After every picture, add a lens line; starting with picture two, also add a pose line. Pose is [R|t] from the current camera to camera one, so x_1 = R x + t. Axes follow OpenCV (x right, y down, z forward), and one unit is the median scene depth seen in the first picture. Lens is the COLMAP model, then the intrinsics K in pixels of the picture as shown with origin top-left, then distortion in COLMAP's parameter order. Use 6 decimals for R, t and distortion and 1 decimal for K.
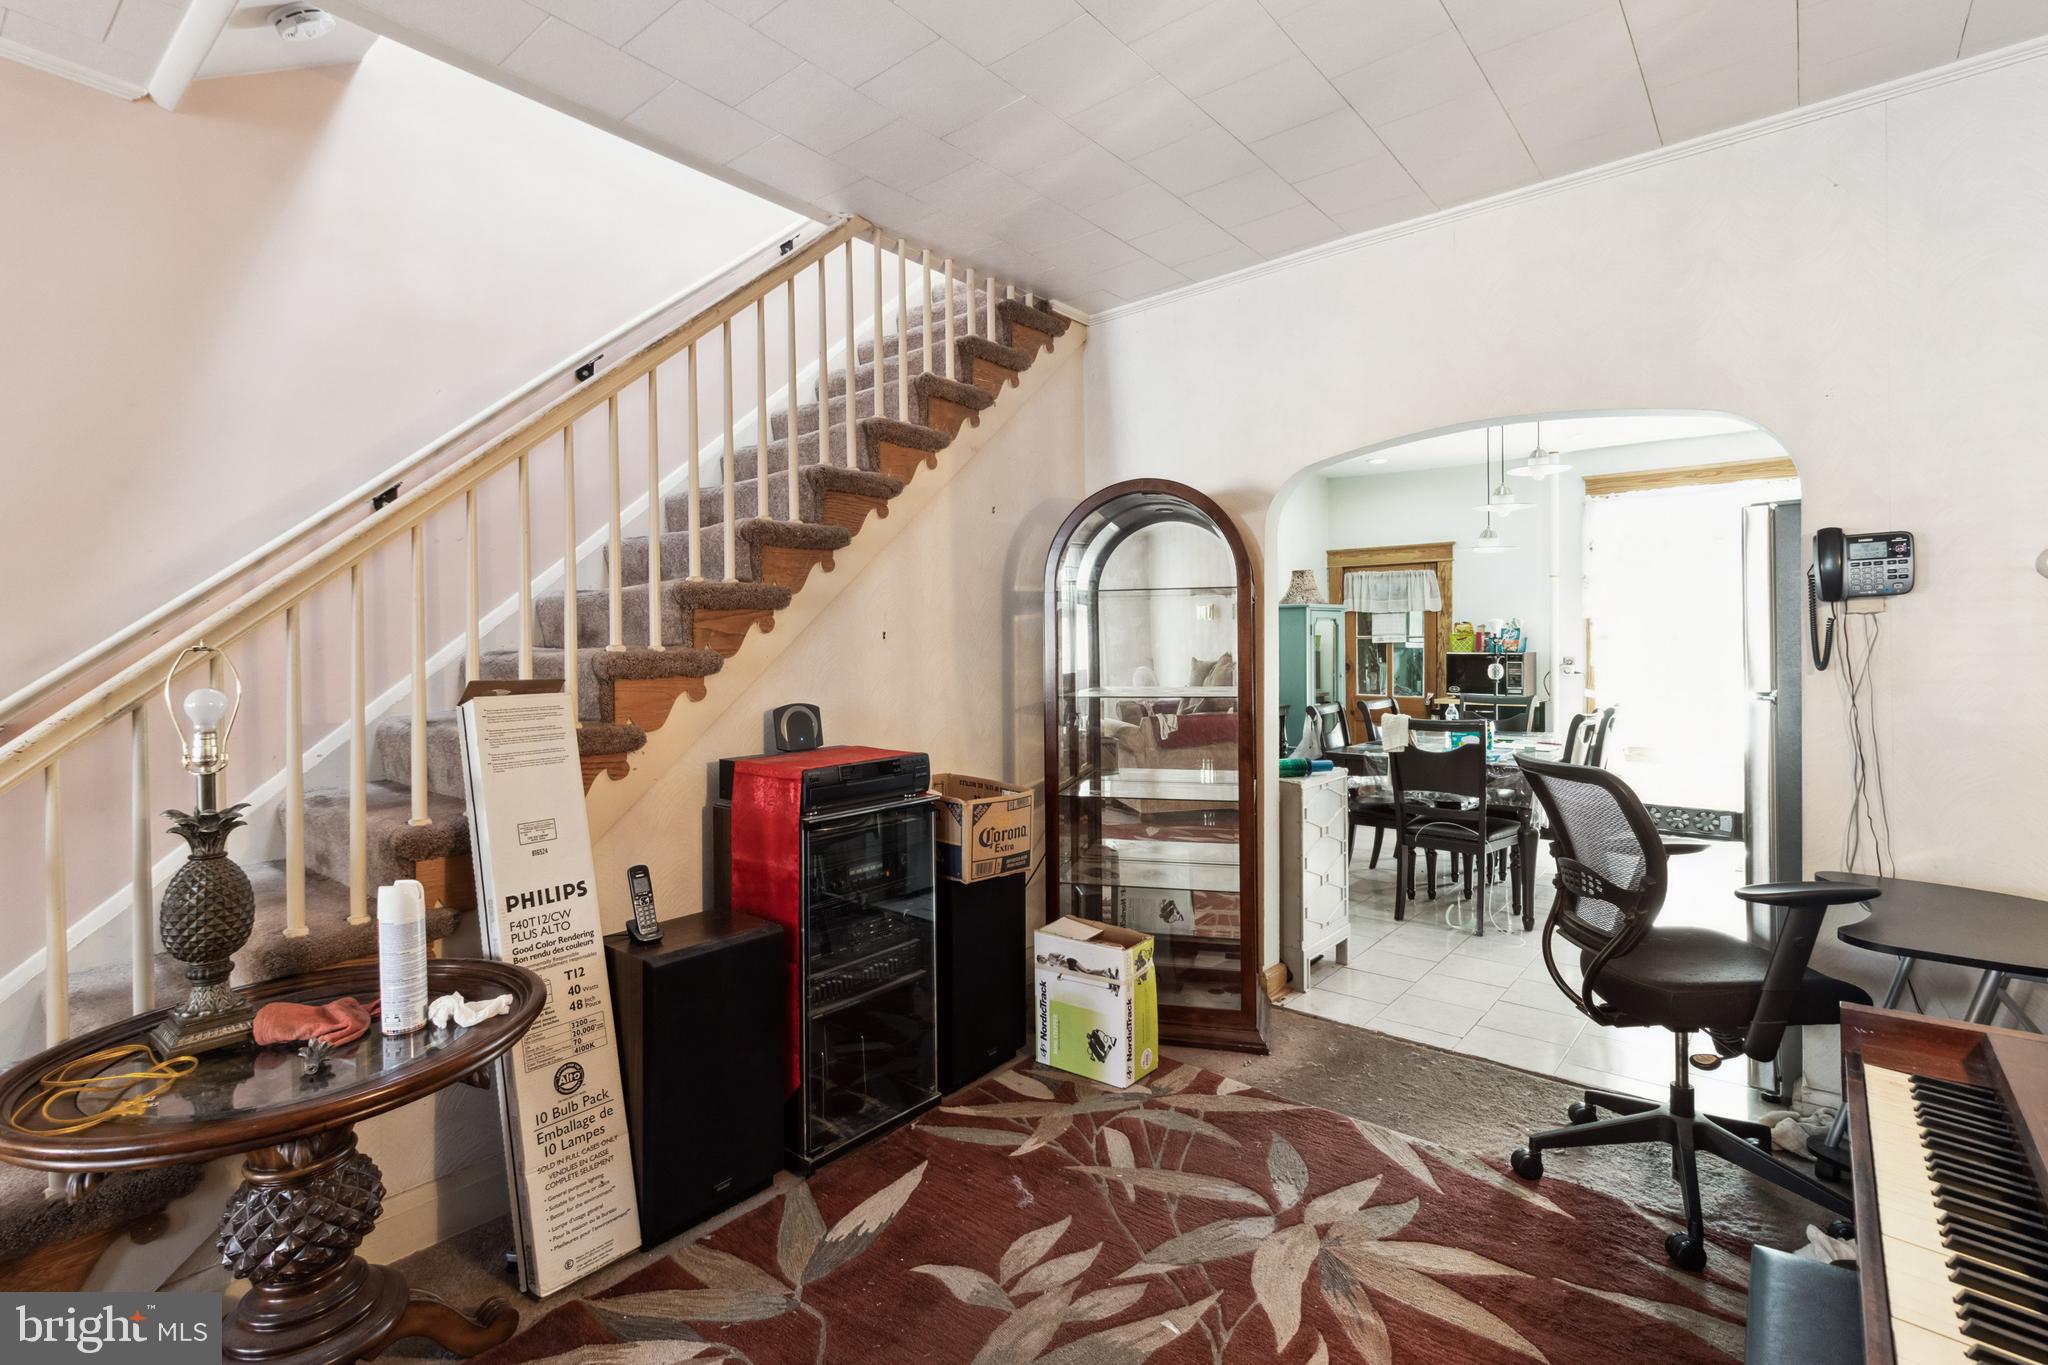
lens RADIAL K [[963.4, 0, 1031.2], [0, 963.4, 640.1], [0, 0, 1]] dist [-0.000356, 0.000451]
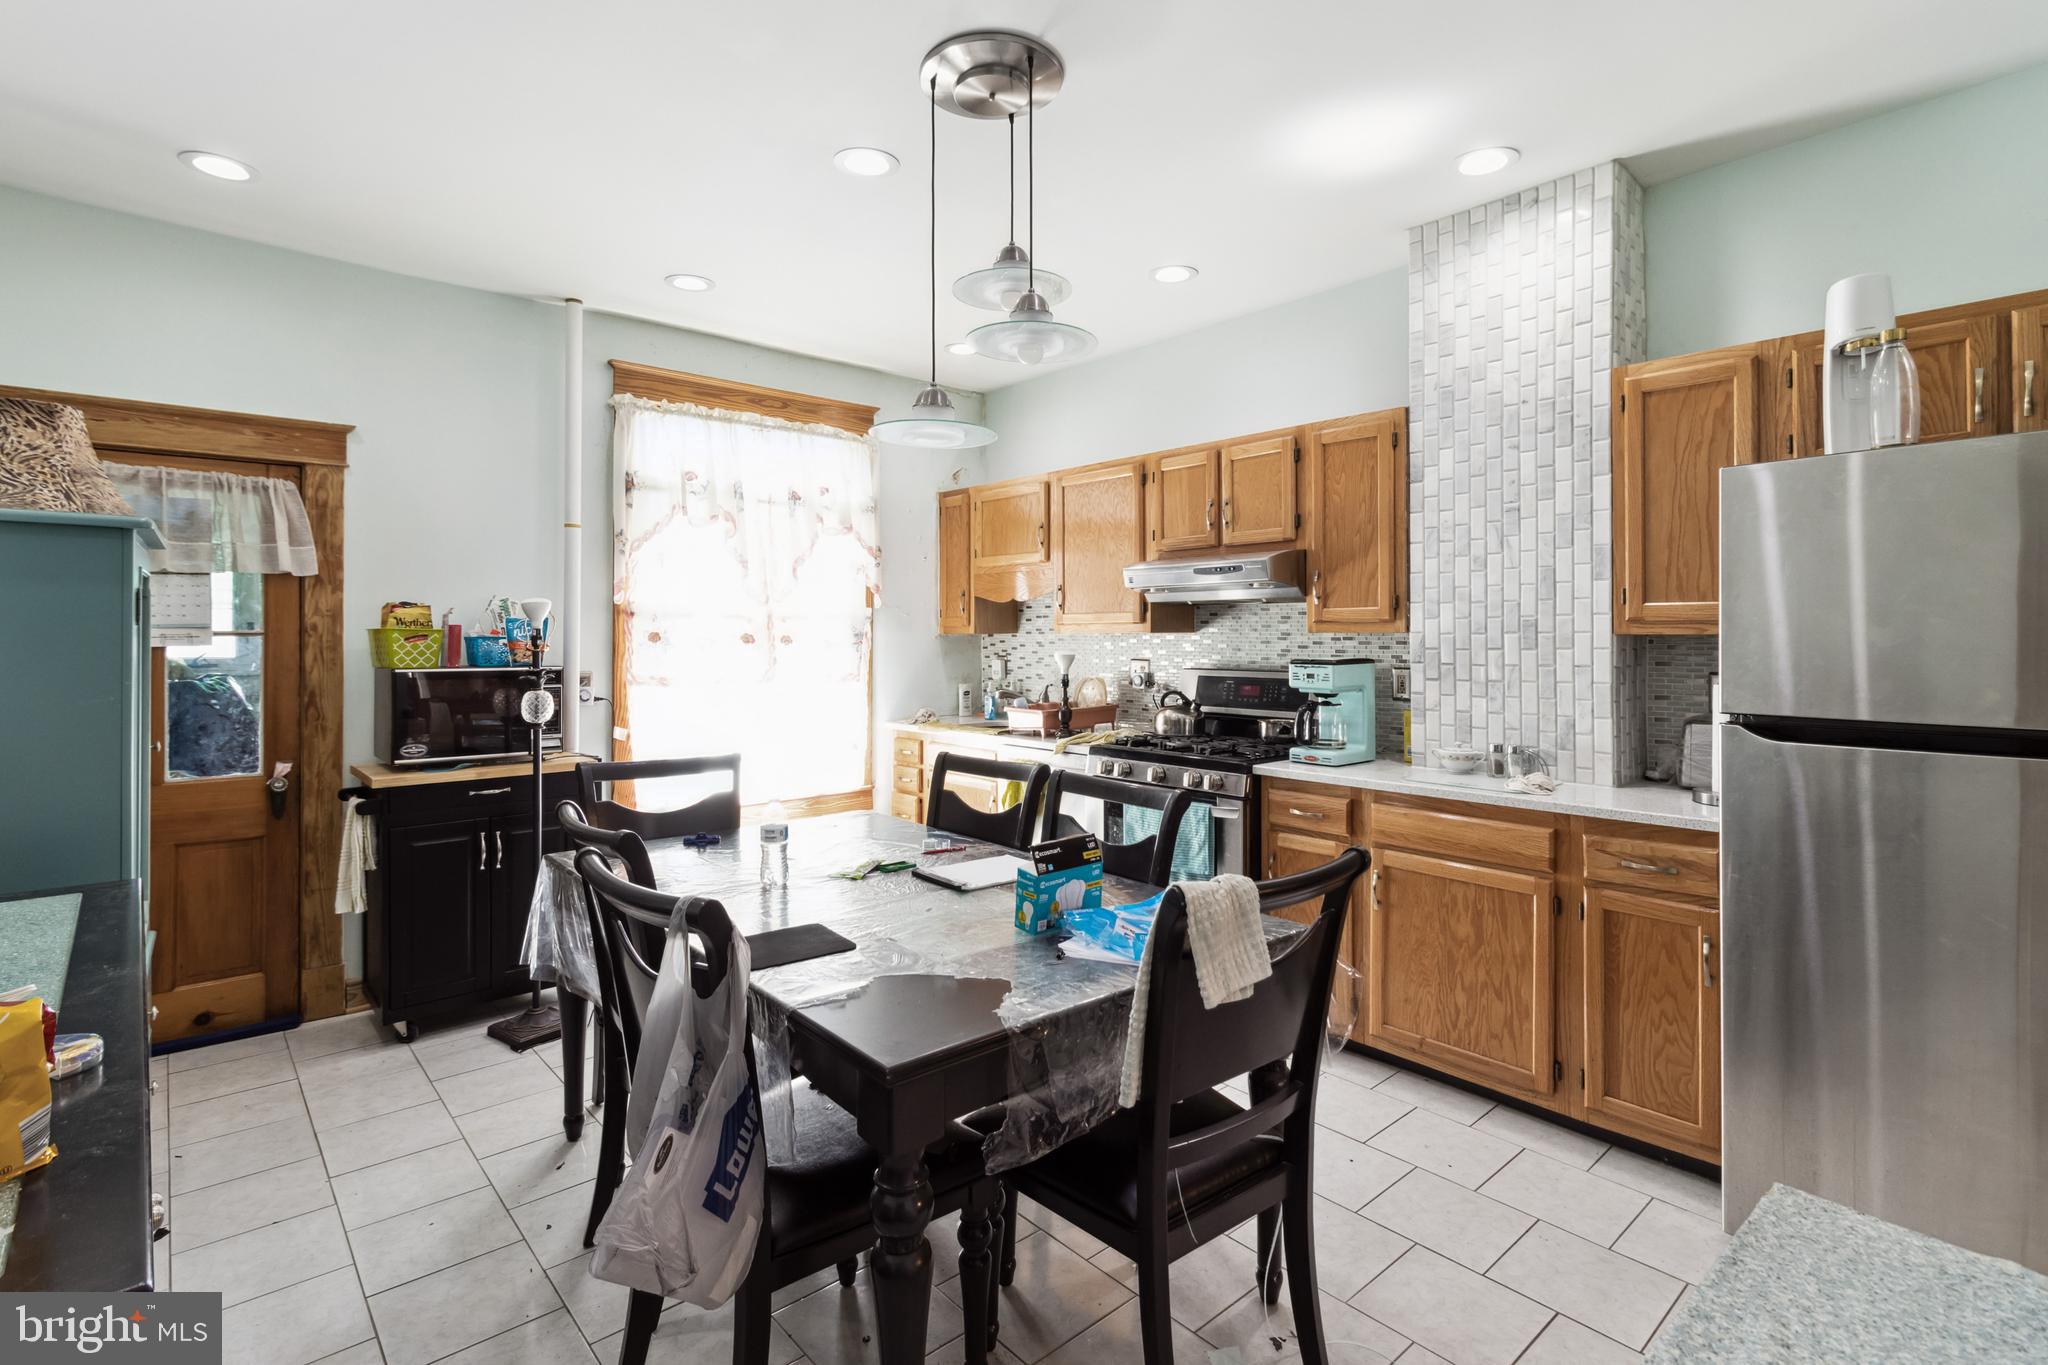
lens RADIAL K [[985.5, 0, 1034.1], [0, 985.5, 632.6], [0, 0, 1]] dist [-0.000032, 0.000506]
pose [[0.154983, 0.008742, 0.987879, 0.027470], [-0.001807, 0.999962, -0.008566, -0.000753], [-0.987916, -0.000458, 0.154992, 0.618615]]
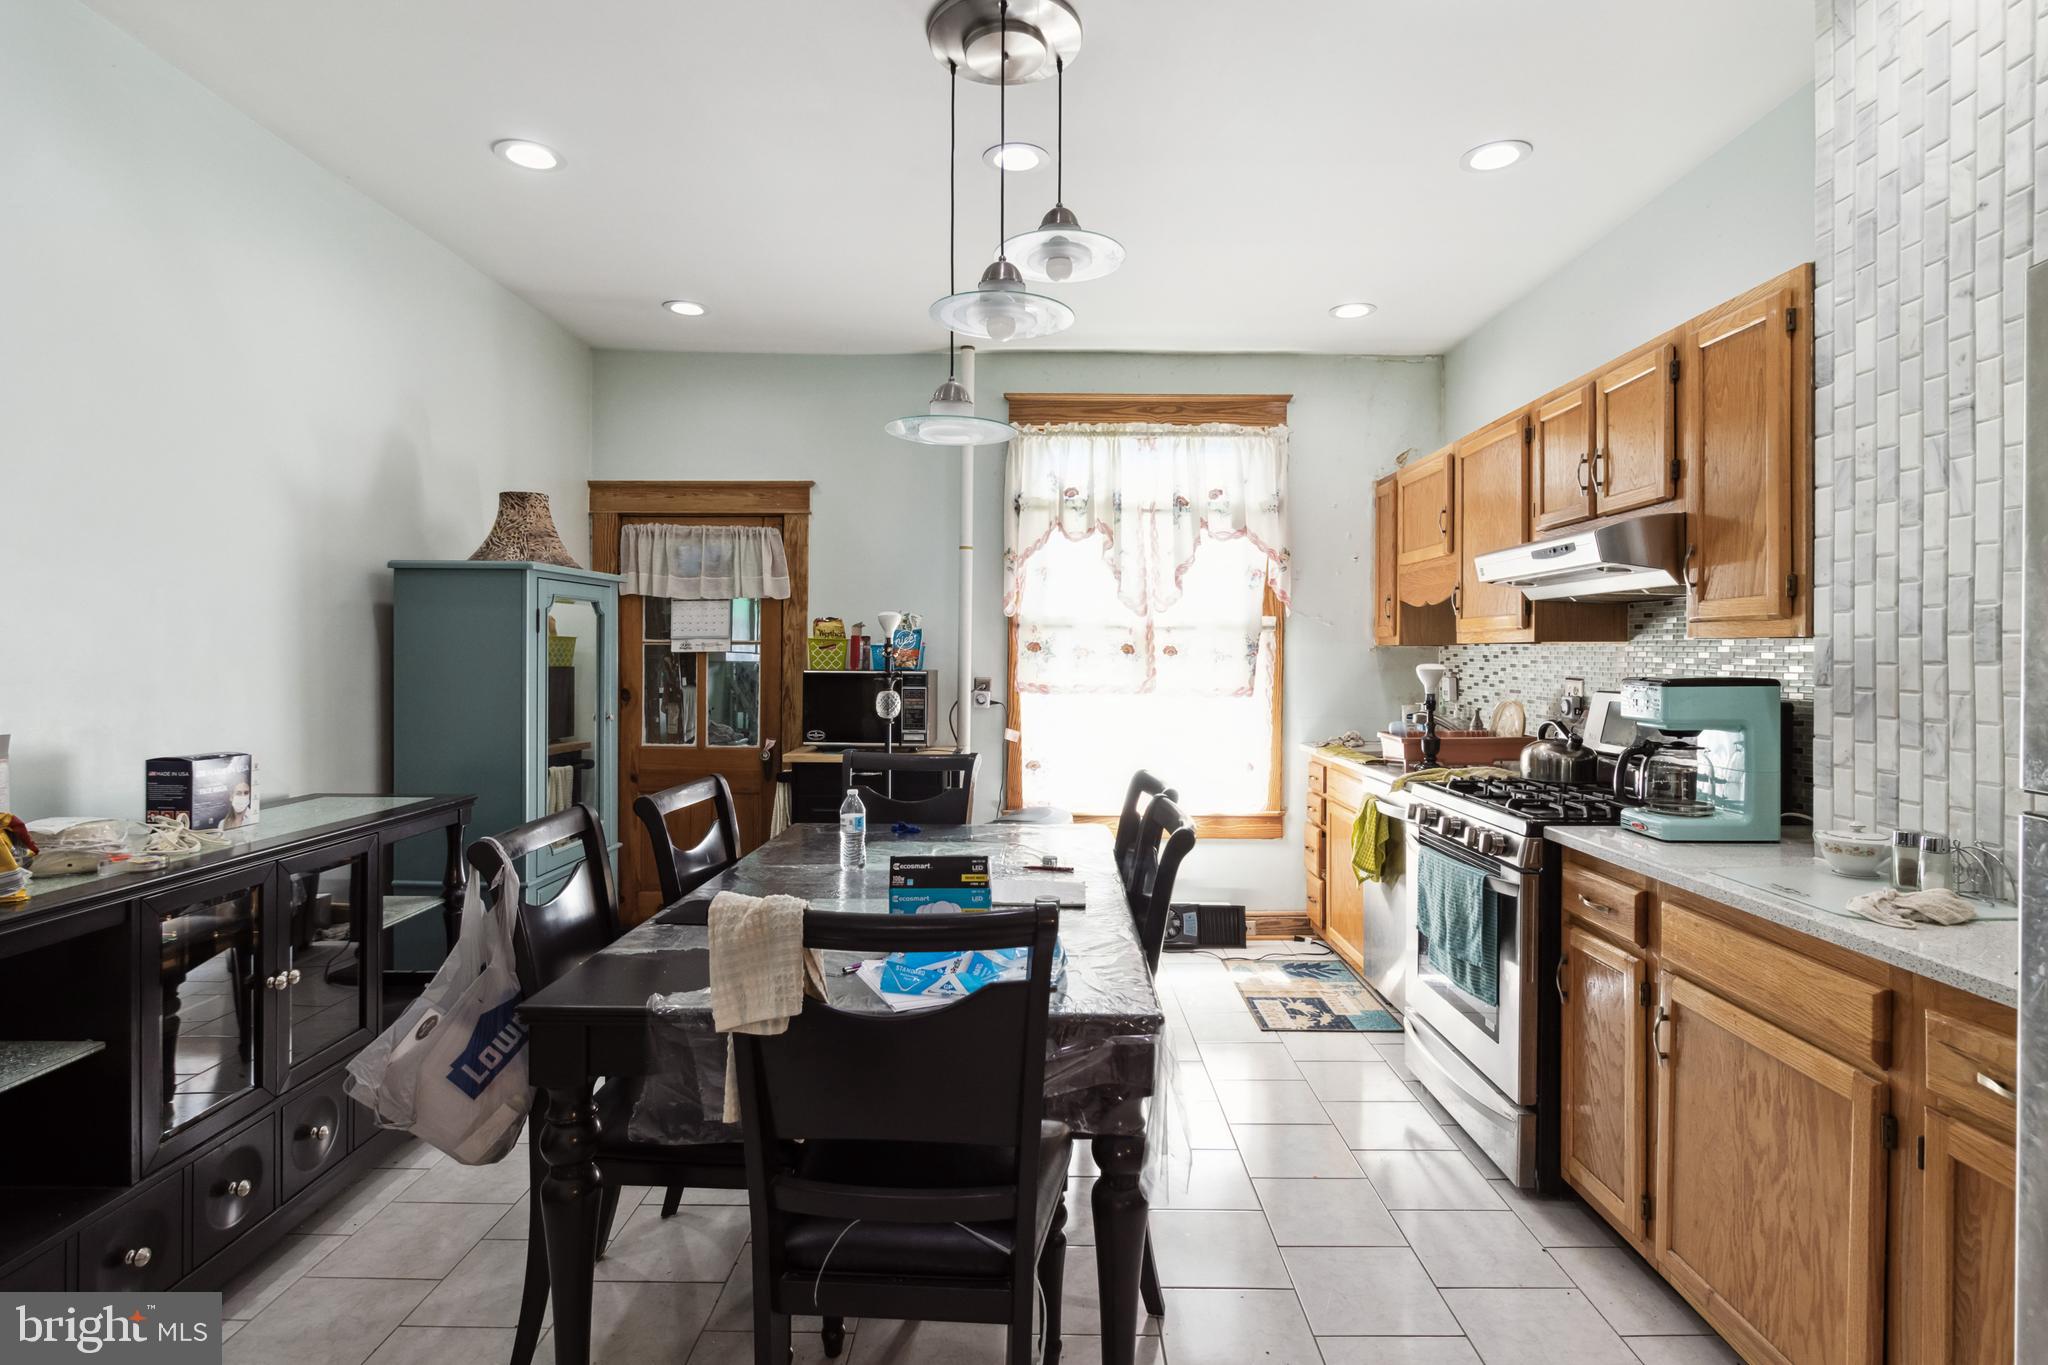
lens RADIAL K [[1028.1, 0, 1030.0], [0, 1028.1, 659.0], [0, 0, 1]] dist [-0.002114, -0.000405]
pose [[0.777551, 0.007075, 0.628780, 0.151743], [-0.011070, 0.999936, 0.002438, 0.003169], [-0.628722, -0.008856, 0.777580, 0.435775]]
